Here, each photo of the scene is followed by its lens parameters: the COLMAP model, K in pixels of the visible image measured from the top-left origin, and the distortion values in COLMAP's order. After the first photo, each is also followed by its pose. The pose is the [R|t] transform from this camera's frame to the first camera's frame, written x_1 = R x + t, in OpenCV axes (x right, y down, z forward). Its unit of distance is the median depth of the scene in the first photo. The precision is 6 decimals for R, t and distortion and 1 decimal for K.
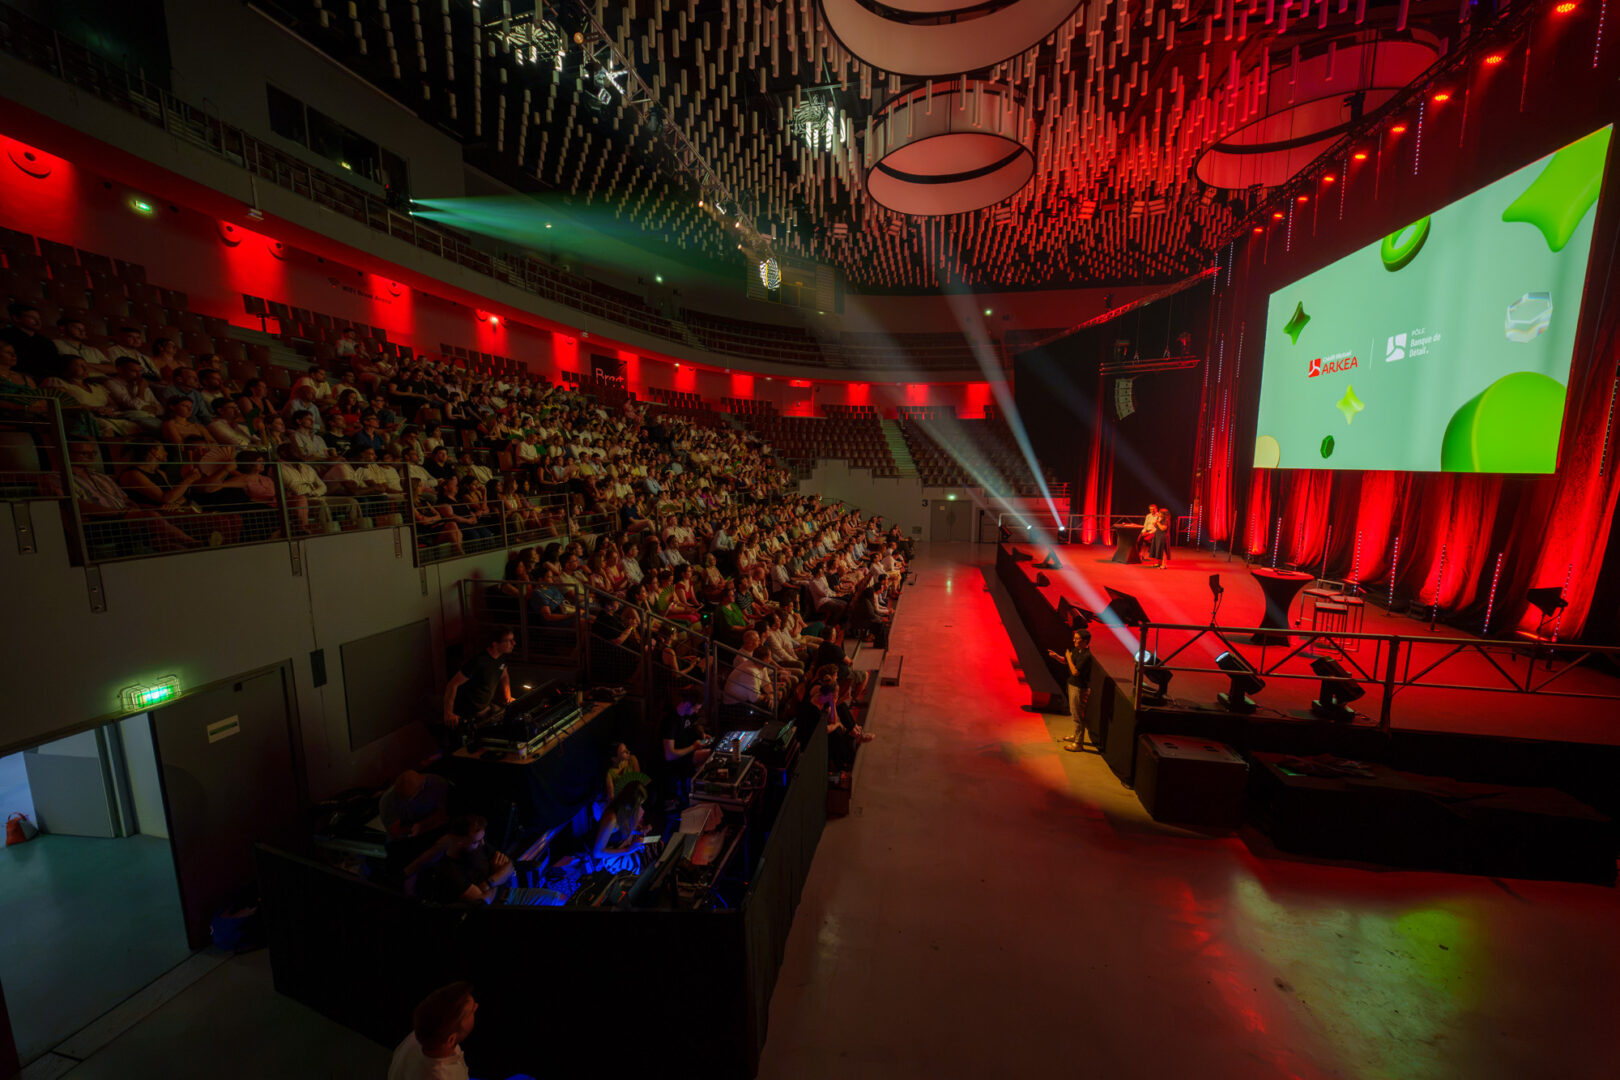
lens RADIAL K [[562.7, 0, 814.8], [0, 562.7, 540.9], [0, 0, 1]] dist [0.012683, -0.010072]
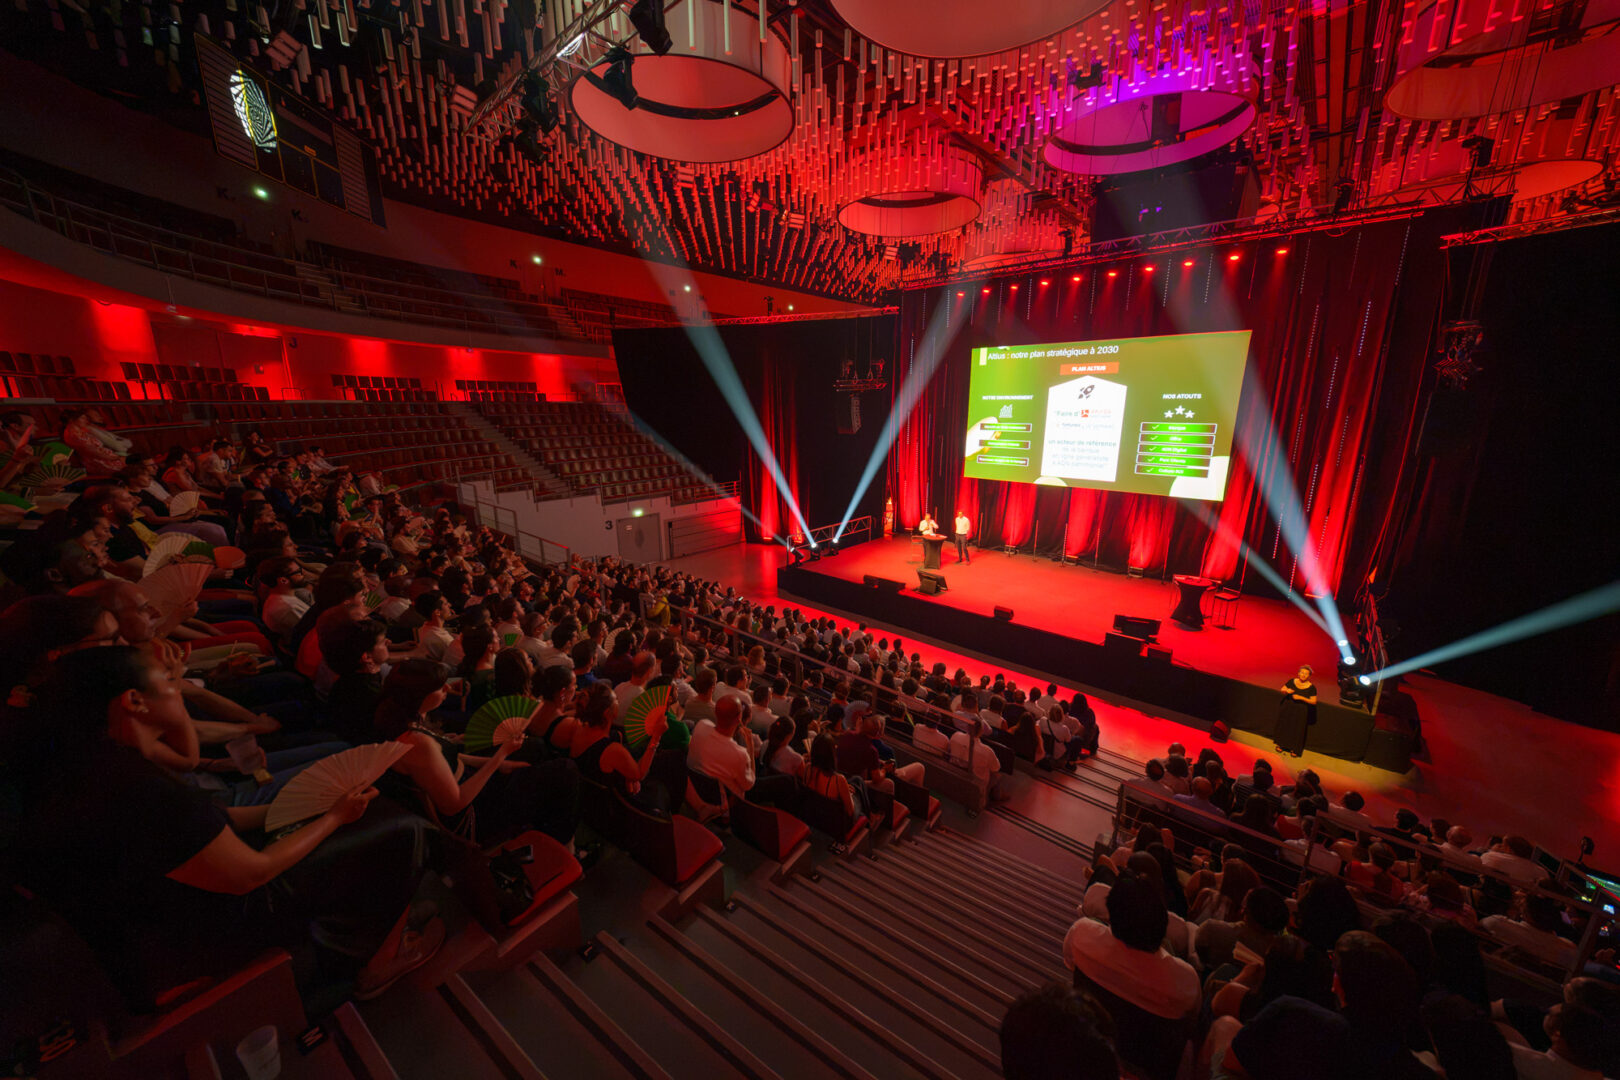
lens RADIAL K [[562.7, 0, 814.8], [0, 562.7, 540.9], [0, 0, 1]] dist [0.012683, -0.010072]
pose [[0.488241, -0.208037, 0.847550, -0.685131], [0.119487, 0.977961, 0.171216, -0.301283], [-0.864490, 0.017677, 0.502339, 0.752211]]
